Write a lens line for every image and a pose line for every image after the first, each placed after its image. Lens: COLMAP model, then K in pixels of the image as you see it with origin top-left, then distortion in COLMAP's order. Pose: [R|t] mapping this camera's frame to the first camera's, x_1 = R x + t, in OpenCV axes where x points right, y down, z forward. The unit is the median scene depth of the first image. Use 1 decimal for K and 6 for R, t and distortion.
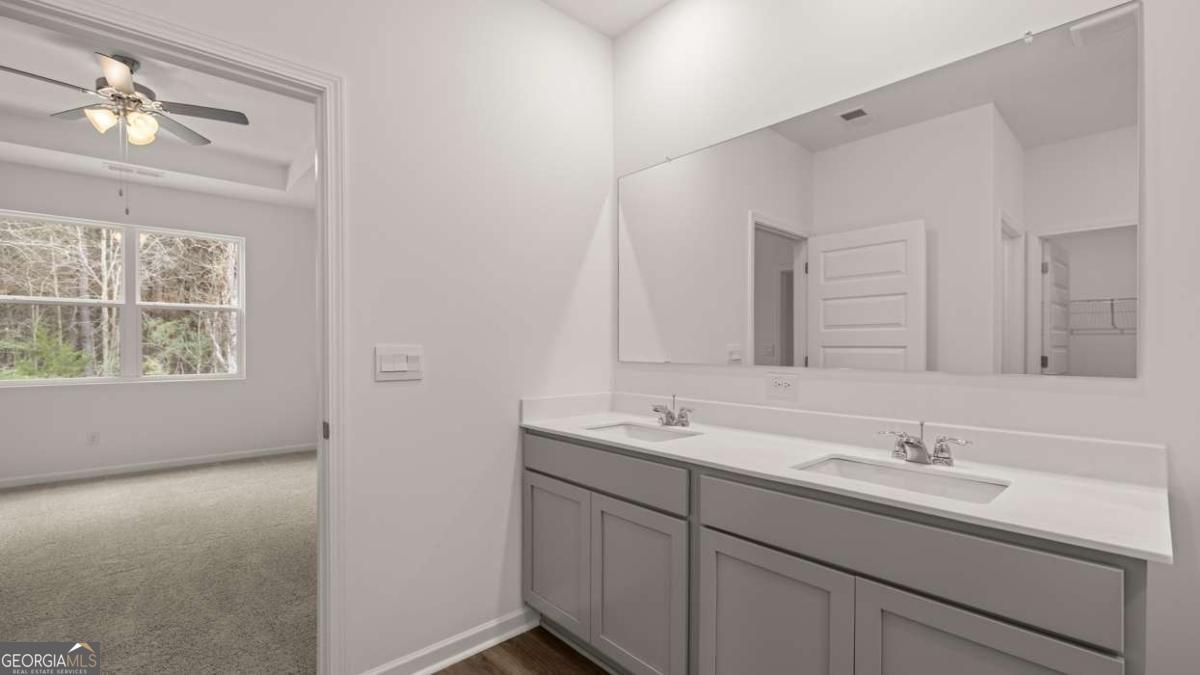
lens RADIAL K [[503.2, 0, 597.4], [0, 503.2, 353.0], [0, 0, 1]] dist [-0.000987, 0.000774]
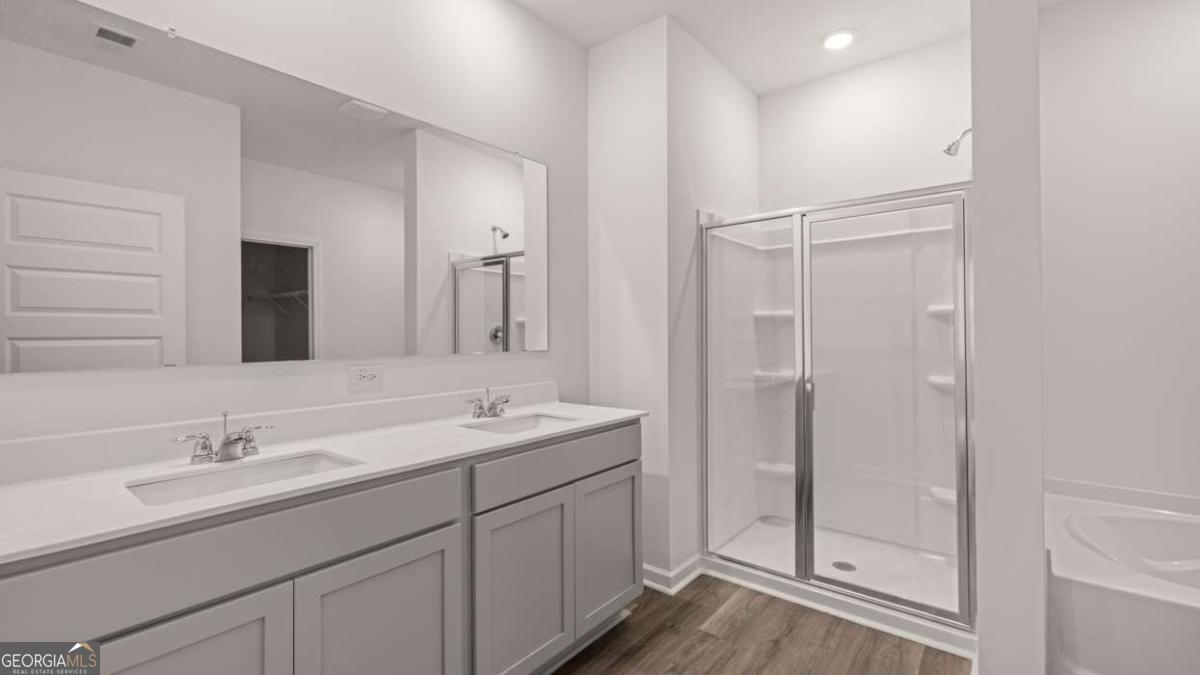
lens RADIAL K [[503.2, 0, 602.6], [0, 503.2, 330.1], [0, 0, 1]] dist [-0.000987, 0.000774]
pose [[-0.130532, 0.005684, 0.991428, -0.503240], [0.021667, 0.999761, -0.002879, -0.010626], [-0.991207, 0.021105, -0.130624, 0.536350]]
